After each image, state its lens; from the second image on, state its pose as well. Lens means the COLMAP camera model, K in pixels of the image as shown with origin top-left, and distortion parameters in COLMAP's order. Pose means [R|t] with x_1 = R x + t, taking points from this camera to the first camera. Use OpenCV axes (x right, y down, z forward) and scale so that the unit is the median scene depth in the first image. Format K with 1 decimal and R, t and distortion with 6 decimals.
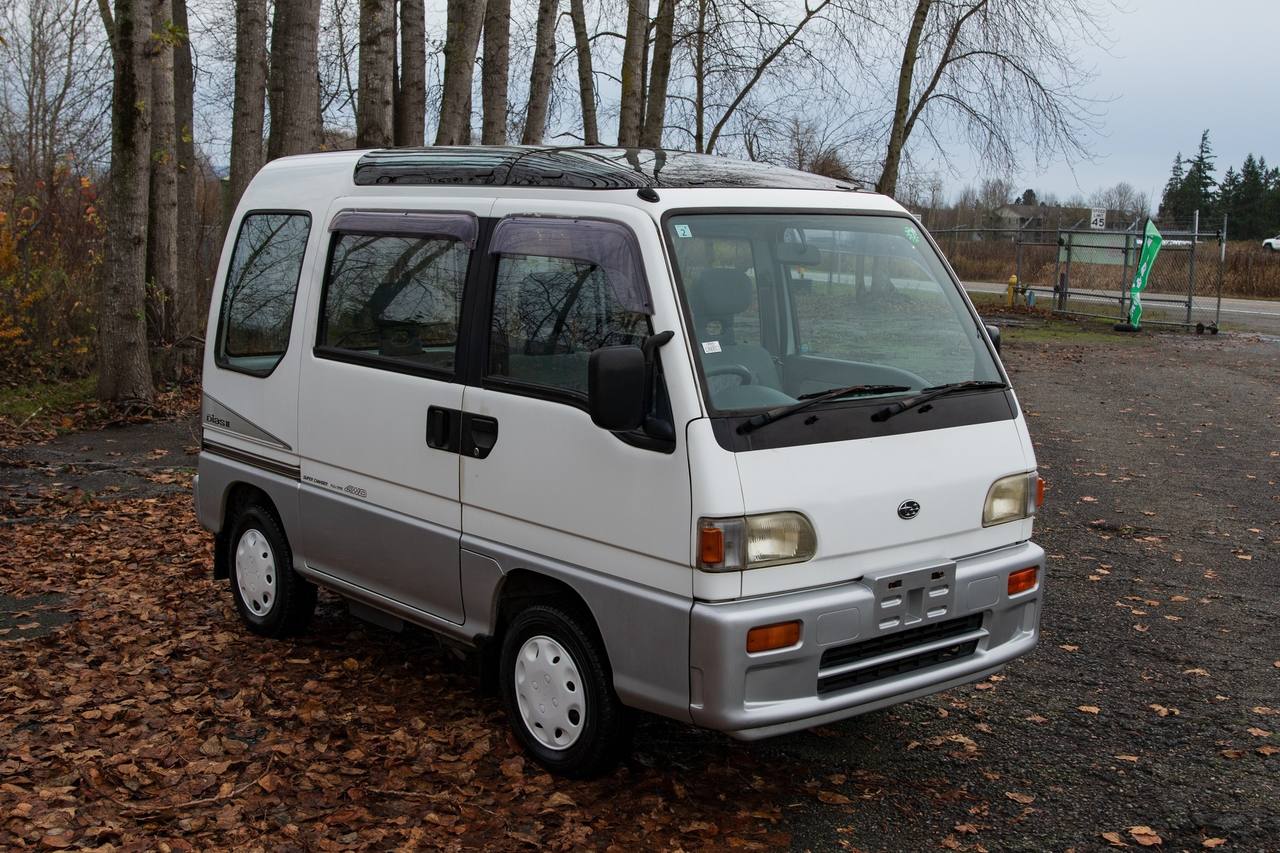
lens RADIAL K [[1583.0, 0, 642.9], [0, 1583.0, 423.4], [0, 0, 1]] dist [-0.069172, -0.002468]
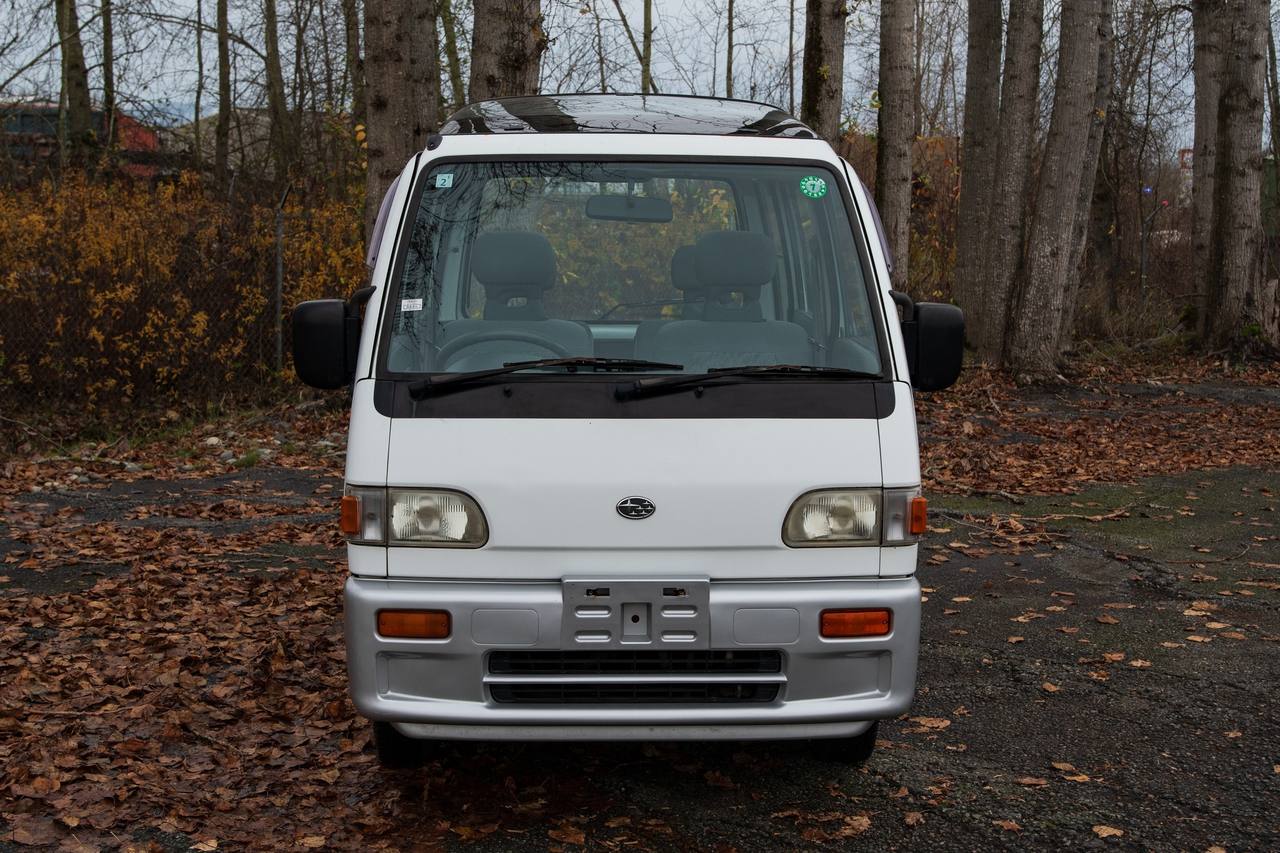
lens RADIAL K [[1868.8, 0, 640.0], [0, 1868.8, 426.5], [0, 0, 1]] dist [-0.029306, -0.036592]
pose [[0.793243, 0.068820, -0.605003, 0.728799], [-0.077012, 0.996953, 0.012432, -0.001195], [0.604015, 0.036731, 0.796126, 0.195864]]
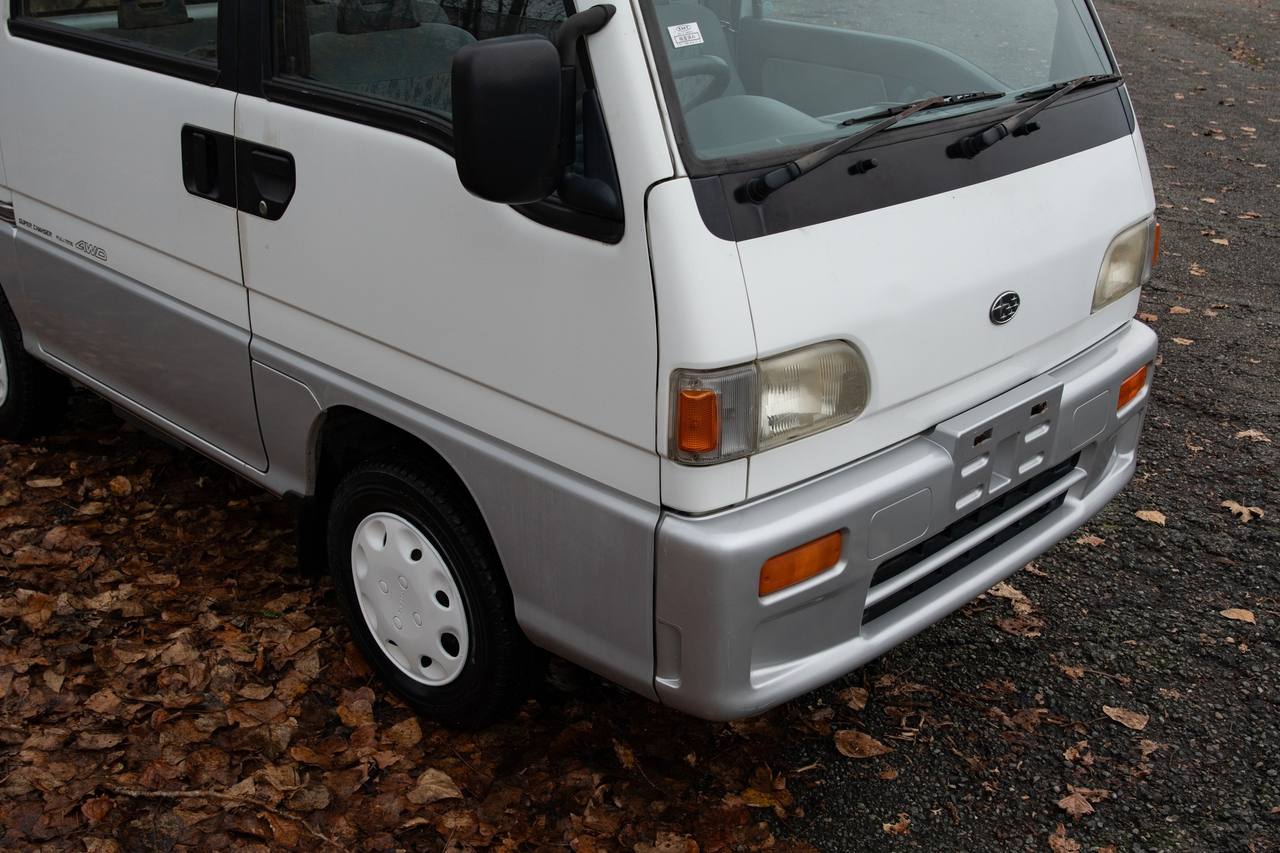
lens RADIAL K [[1443.5, 0, 640.0], [0, 1443.5, 426.5], [0, 0, 1]] dist [-0.118690, 0.139369]
pose [[0.994394, -0.039812, 0.097960, -0.020819], [0.012888, 0.965140, 0.261418, -0.042408], [-0.104953, -0.258690, 0.960242, 0.460952]]
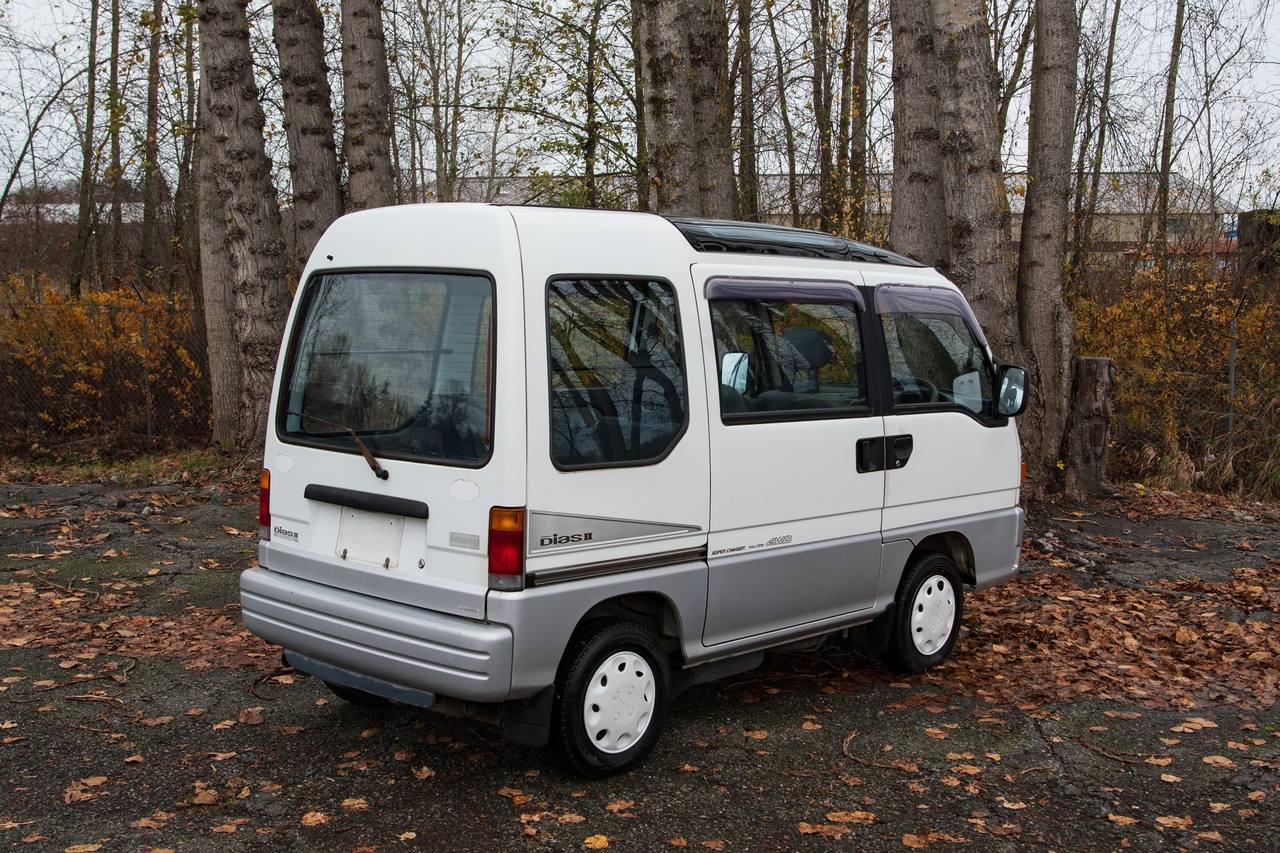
lens RADIAL K [[1583.0, 0, 642.9], [0, 1583.0, 423.4], [0, 0, 1]] dist [-0.069172, -0.002468]
pose [[-0.133349, -0.103791, 0.985619, -1.410361], [0.107753, 0.987087, 0.118524, -0.199855], [-0.985194, 0.122009, -0.120443, 1.402897]]
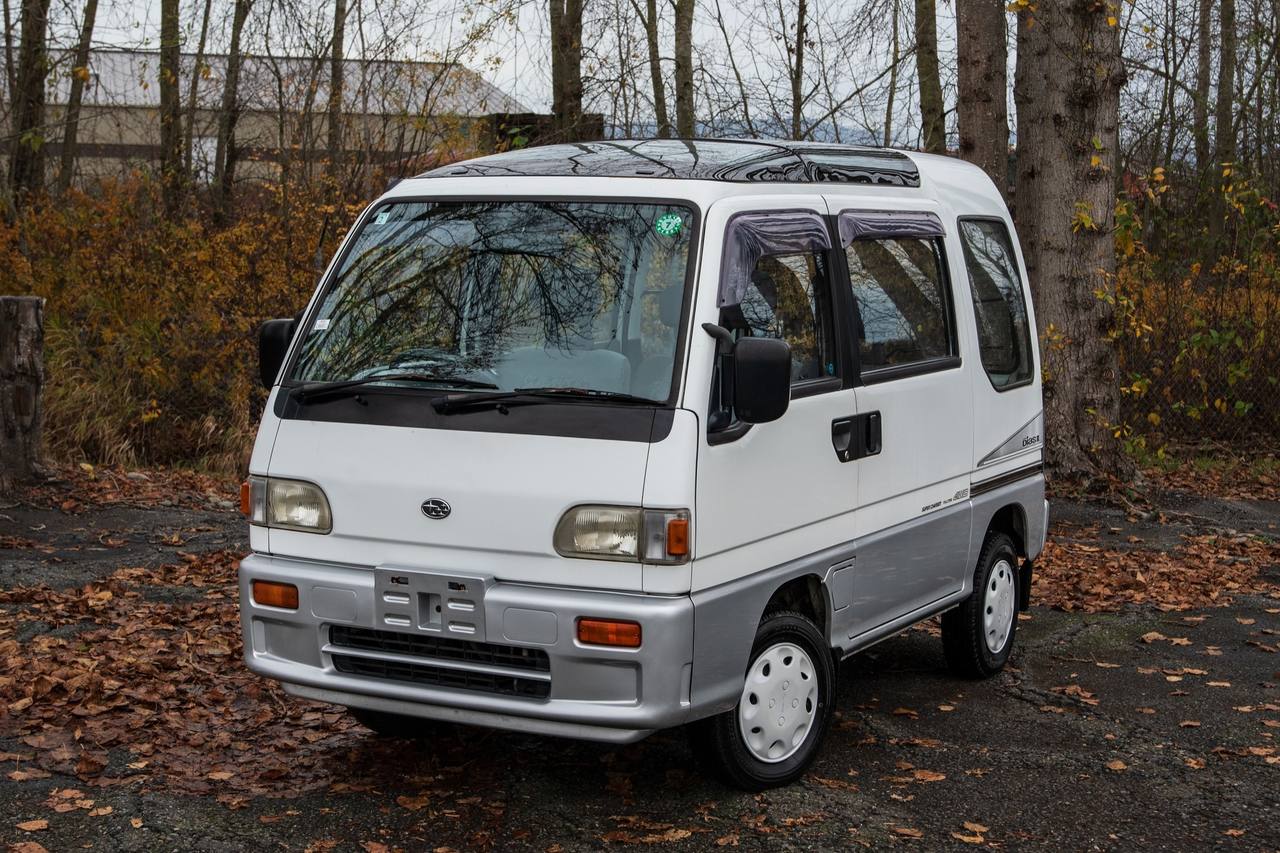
lens RADIAL K [[1990.1, 0, 640.0], [0, 1990.1, 426.5], [0, 0, 1]] dist [0.055797, 0.046968]
pose [[0.385763, 0.081929, -0.918953, 1.237392], [-0.126469, 0.991343, 0.035293, -0.049056], [0.913889, 0.102604, 0.392785, 0.604572]]
